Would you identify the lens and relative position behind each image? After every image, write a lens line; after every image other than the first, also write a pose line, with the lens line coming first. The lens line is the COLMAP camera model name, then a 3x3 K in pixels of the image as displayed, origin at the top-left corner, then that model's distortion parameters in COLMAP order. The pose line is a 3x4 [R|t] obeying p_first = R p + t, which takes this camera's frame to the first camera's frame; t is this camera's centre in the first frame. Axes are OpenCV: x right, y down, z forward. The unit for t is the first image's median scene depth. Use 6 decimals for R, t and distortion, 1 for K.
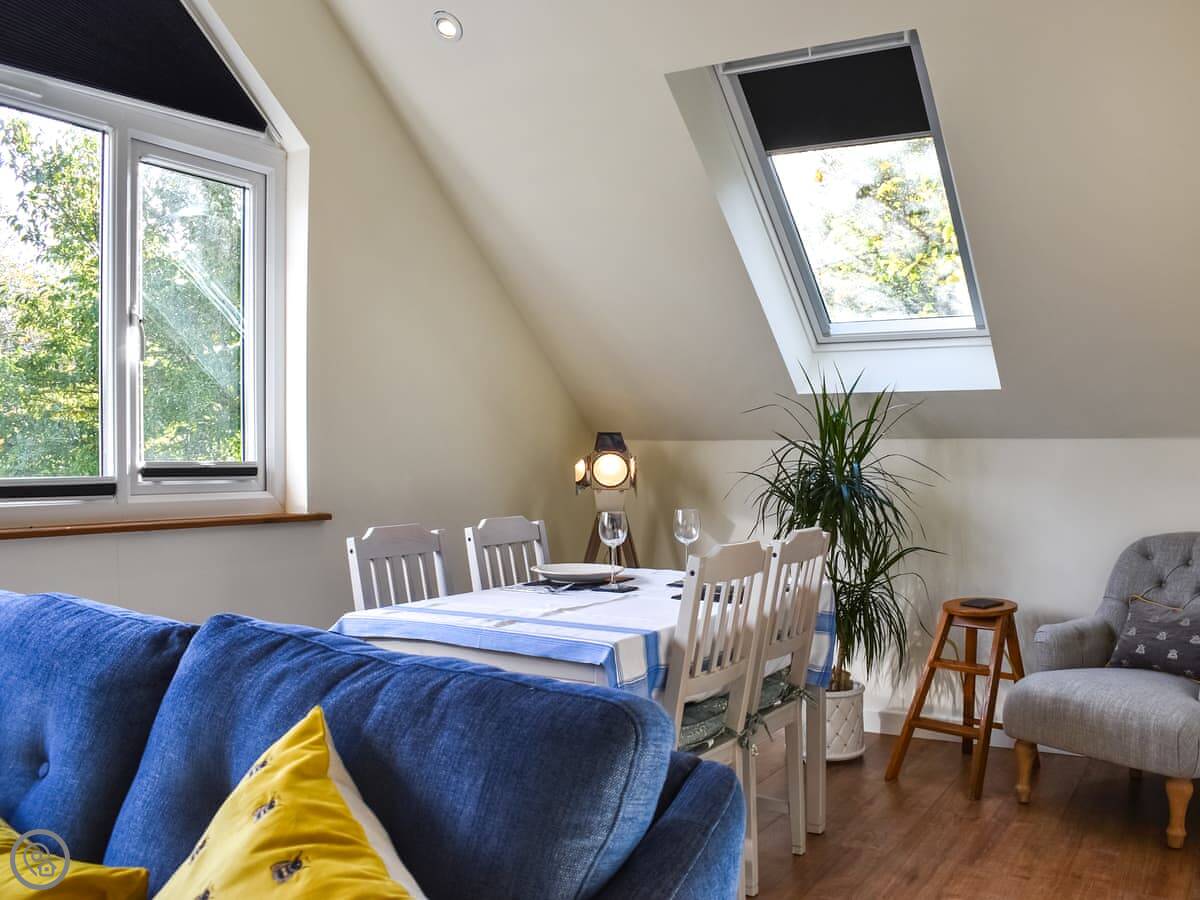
lens RADIAL K [[1210.0, 0, 600.0], [0, 1210.0, 450.0], [0, 0, 1]] dist [-0.060900, -0.015708]
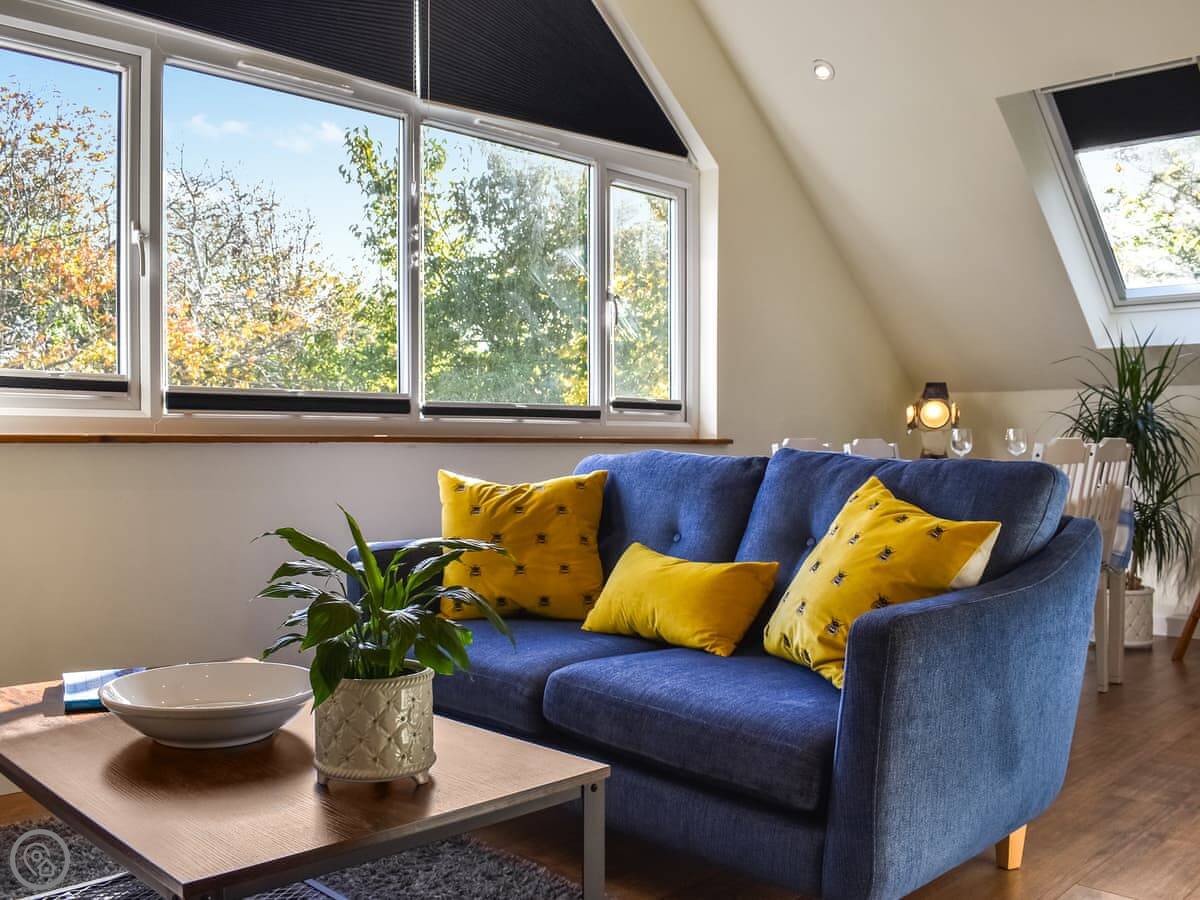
lens RADIAL K [[1097.5, 0, 600.0], [0, 1097.5, 450.0], [0, 0, 1]] dist [-0.075630, 0.007687]
pose [[0.967674, 0.003620, -0.252180, -0.054580], [0.002990, 0.999662, 0.025826, 0.031104], [0.252188, -0.025745, 0.967336, -0.208443]]
